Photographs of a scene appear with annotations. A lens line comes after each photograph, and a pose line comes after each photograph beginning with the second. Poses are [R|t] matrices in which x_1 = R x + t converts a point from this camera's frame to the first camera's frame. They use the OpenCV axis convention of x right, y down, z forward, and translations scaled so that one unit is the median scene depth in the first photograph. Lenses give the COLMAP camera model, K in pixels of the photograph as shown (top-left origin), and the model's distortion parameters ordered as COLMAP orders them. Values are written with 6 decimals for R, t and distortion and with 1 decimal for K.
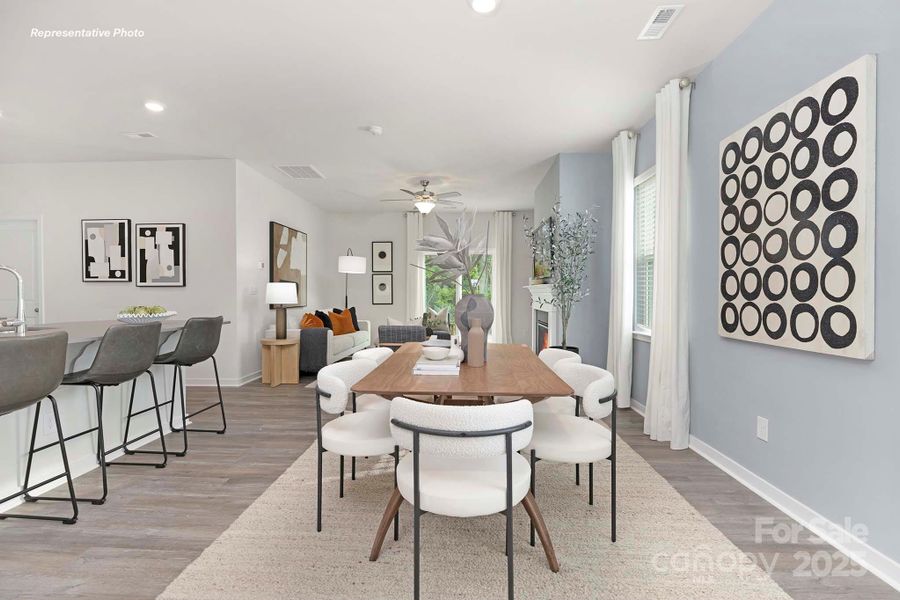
lens RADIAL K [[431.1, 0, 445.6], [0, 431.1, 299.4], [0, 0, 1]] dist [0.016572, -0.000188]
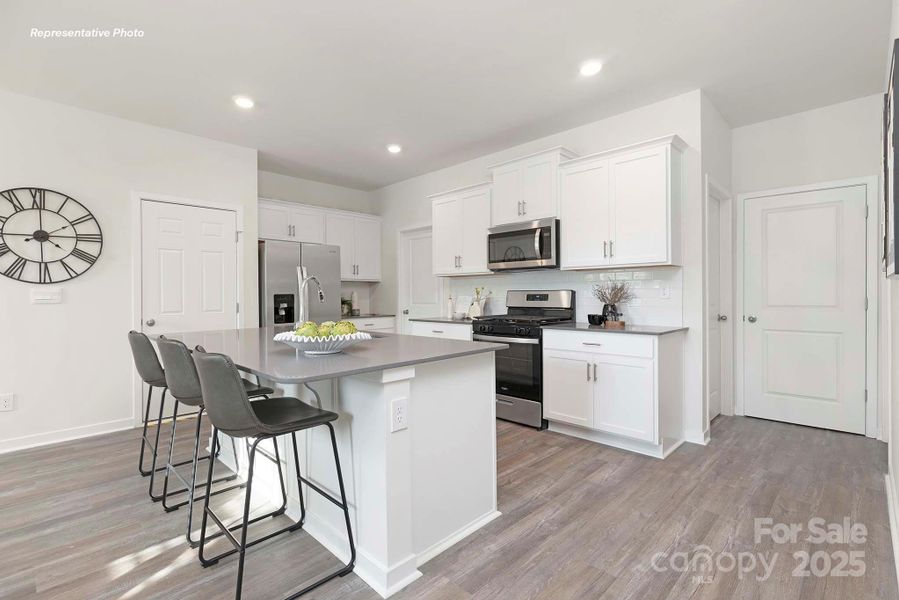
lens RADIAL K [[408.7, 0, 443.3], [0, 408.7, 295.4], [0, 0, 1]] dist [-0.000875, -0.000264]
pose [[-0.666997, 0.004743, -0.745045, -0.233256], [-0.005569, 0.999920, 0.011352, -0.020387], [0.745040, 0.011721, -0.666917, 0.953899]]
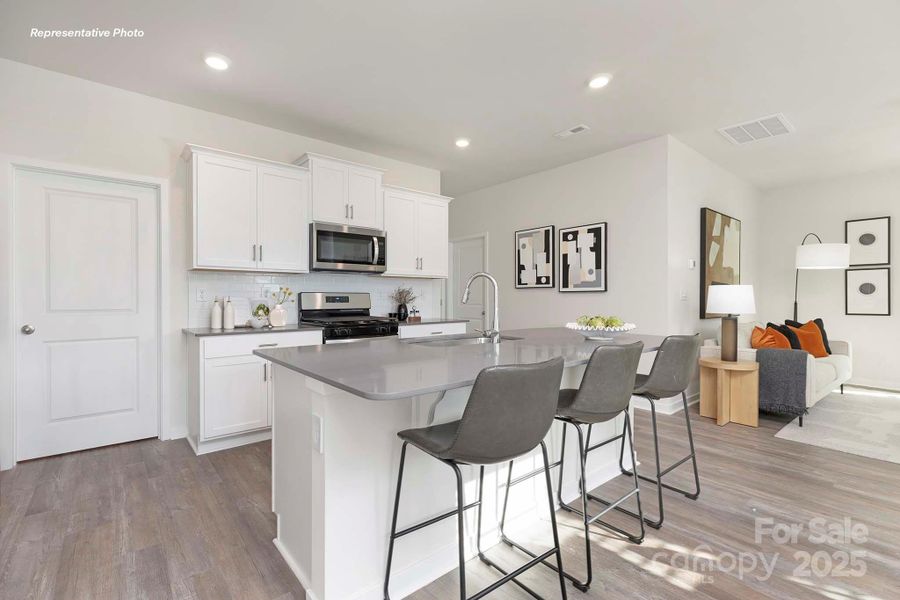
lens RADIAL K [[409.2, 0, 443.8], [0, 409.2, 295.4], [0, 0, 1]] dist [-0.000875, -0.000264]
pose [[0.687393, -0.006270, -0.726258, -0.215466], [-0.008004, 0.999837, -0.016207, -0.005274], [0.726241, 0.016954, 0.687231, 0.168498]]
